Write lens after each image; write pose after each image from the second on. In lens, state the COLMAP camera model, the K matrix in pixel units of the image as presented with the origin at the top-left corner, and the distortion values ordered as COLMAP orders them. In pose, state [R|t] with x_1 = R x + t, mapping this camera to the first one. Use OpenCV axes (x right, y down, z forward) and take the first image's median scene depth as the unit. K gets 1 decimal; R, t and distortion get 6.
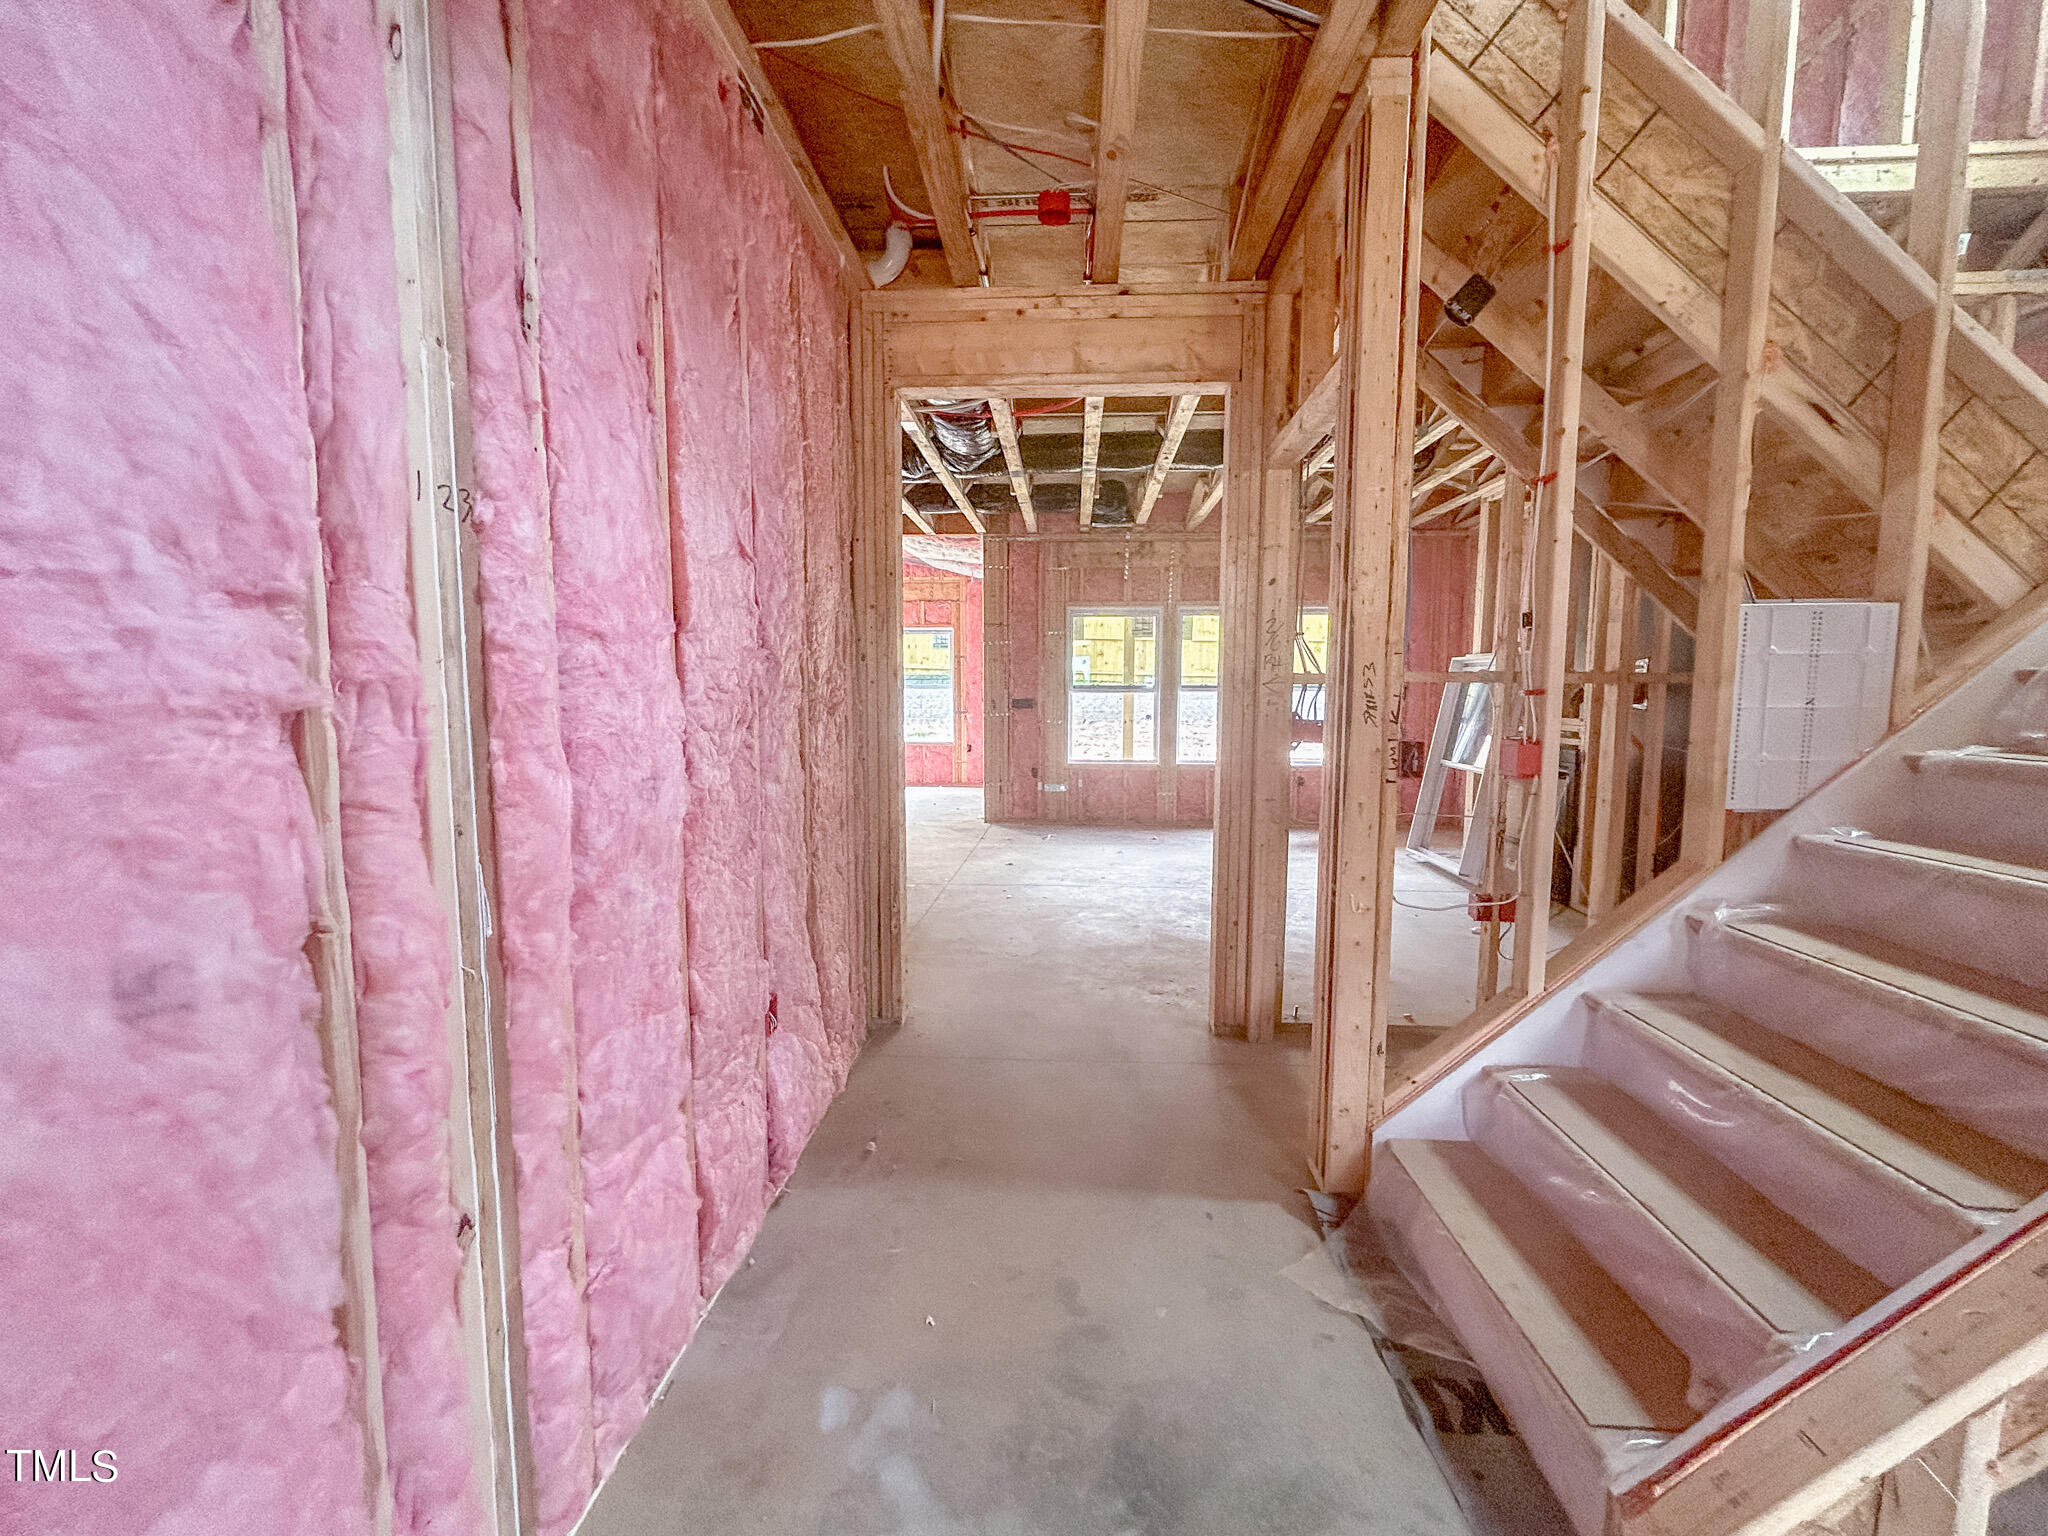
lens RADIAL K [[815.4, 0, 1019.0], [0, 815.4, 759.1], [0, 0, 1]] dist [-0.010757, -0.000074]
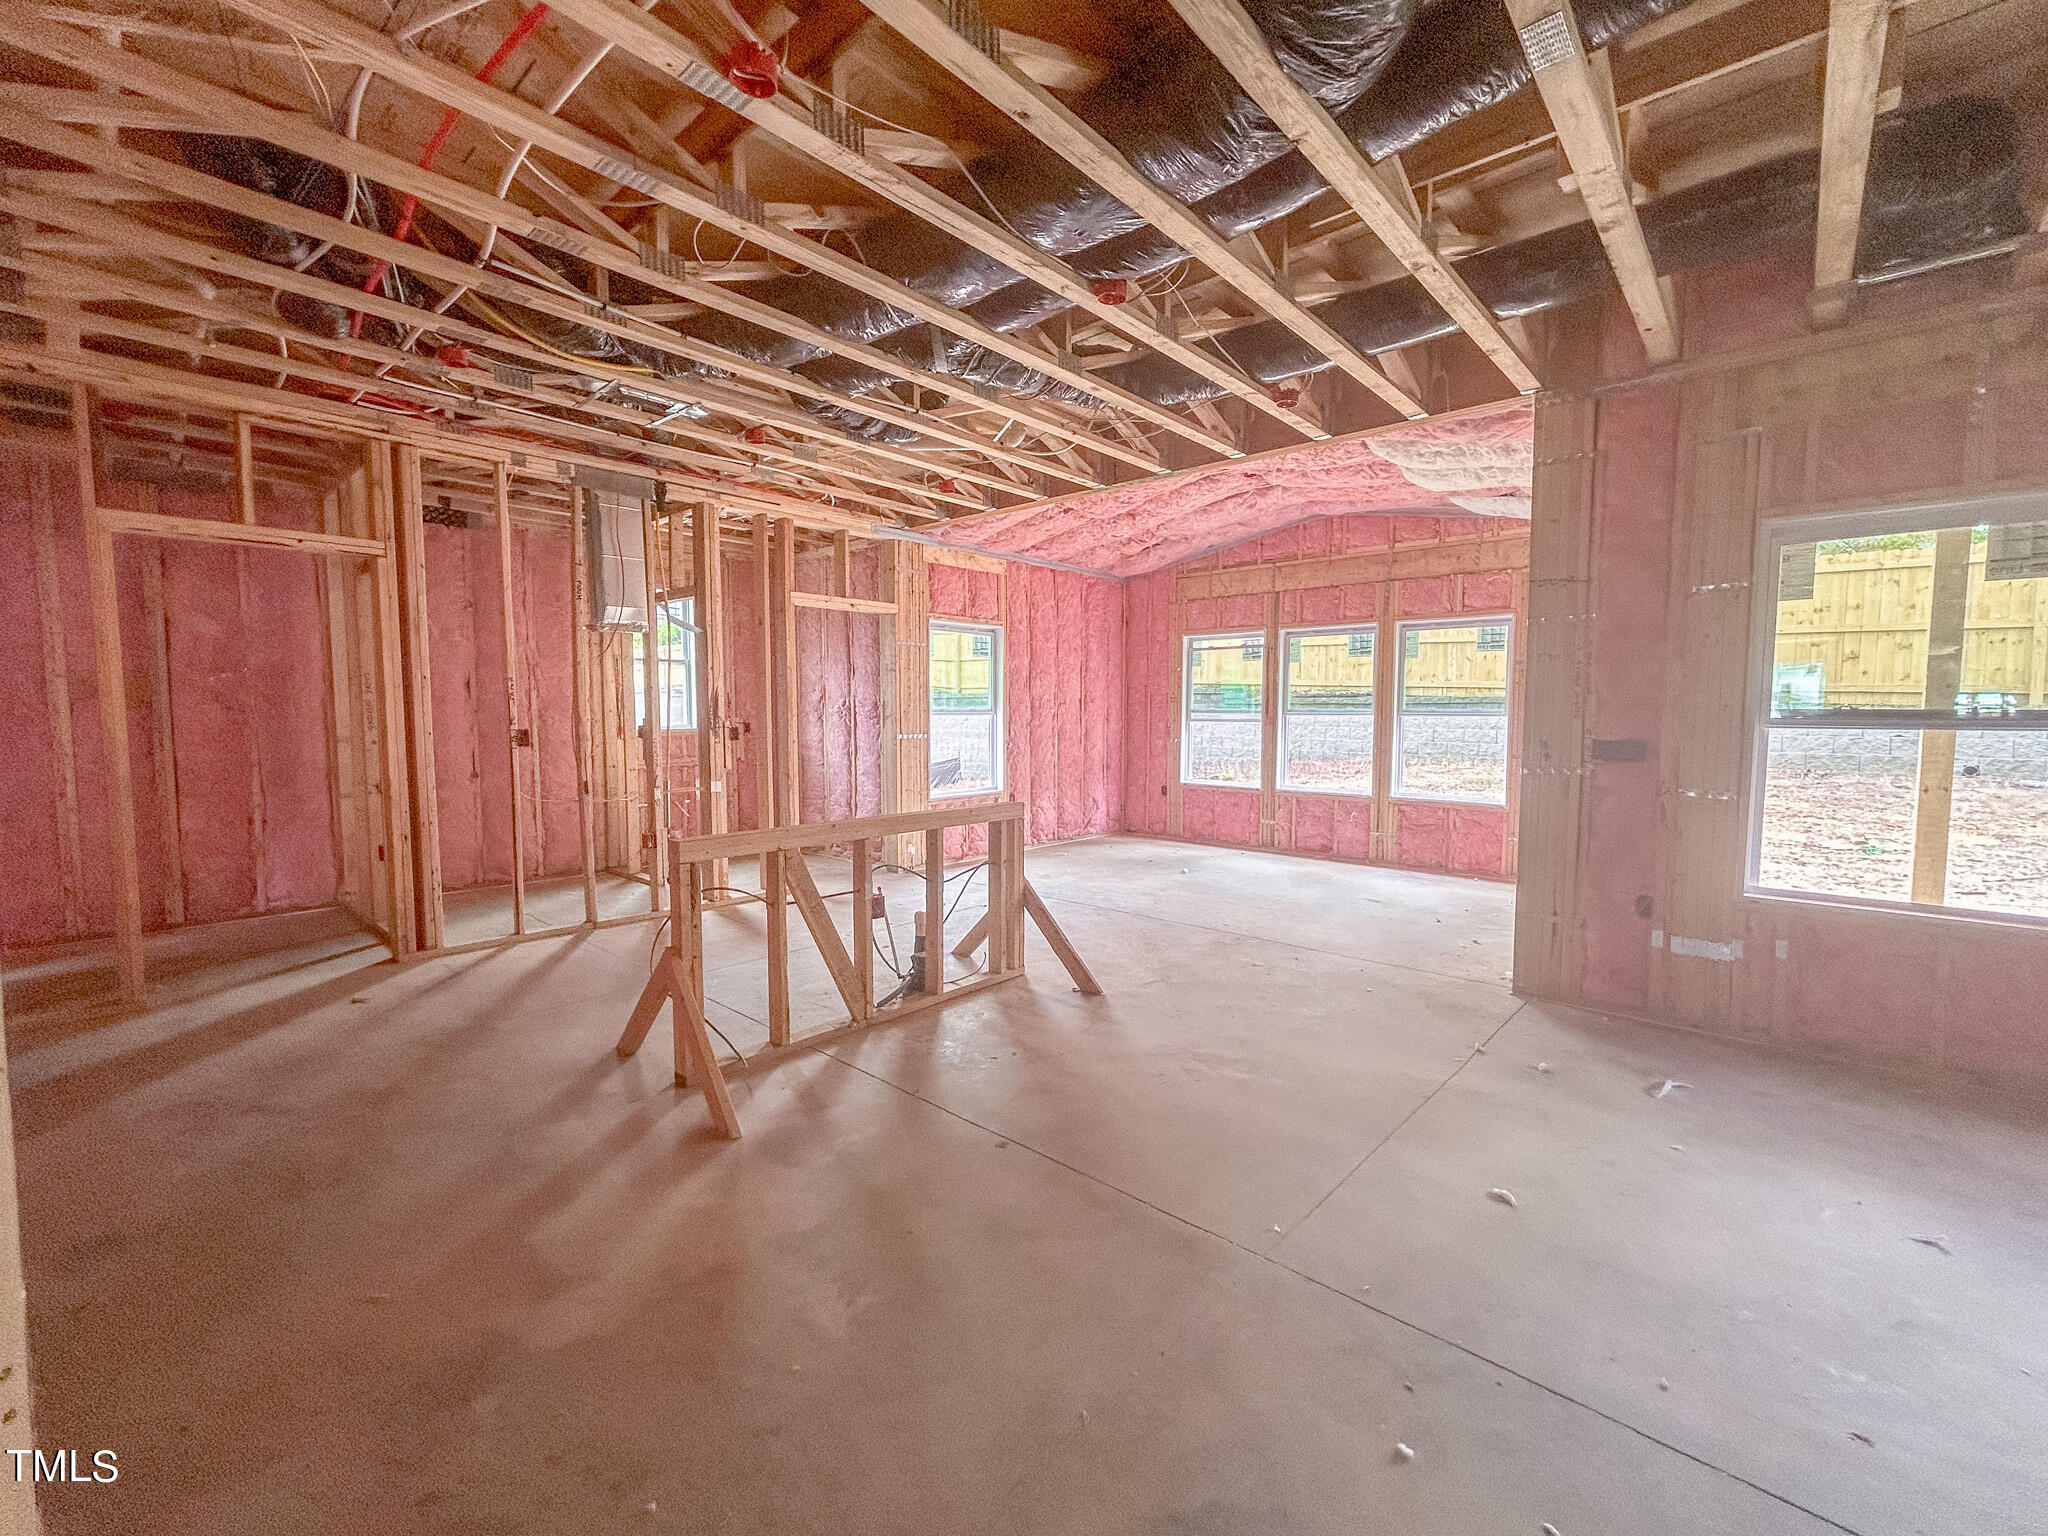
lens RADIAL K [[815.4, 0, 1019.0], [0, 815.4, 759.1], [0, 0, 1]] dist [-0.010757, -0.000074]
pose [[0.772692, 0.044564, -0.633215, 0.031933], [-0.060560, 0.998158, -0.003652, -0.042188], [0.631885, 0.041170, 0.773968, 0.443818]]
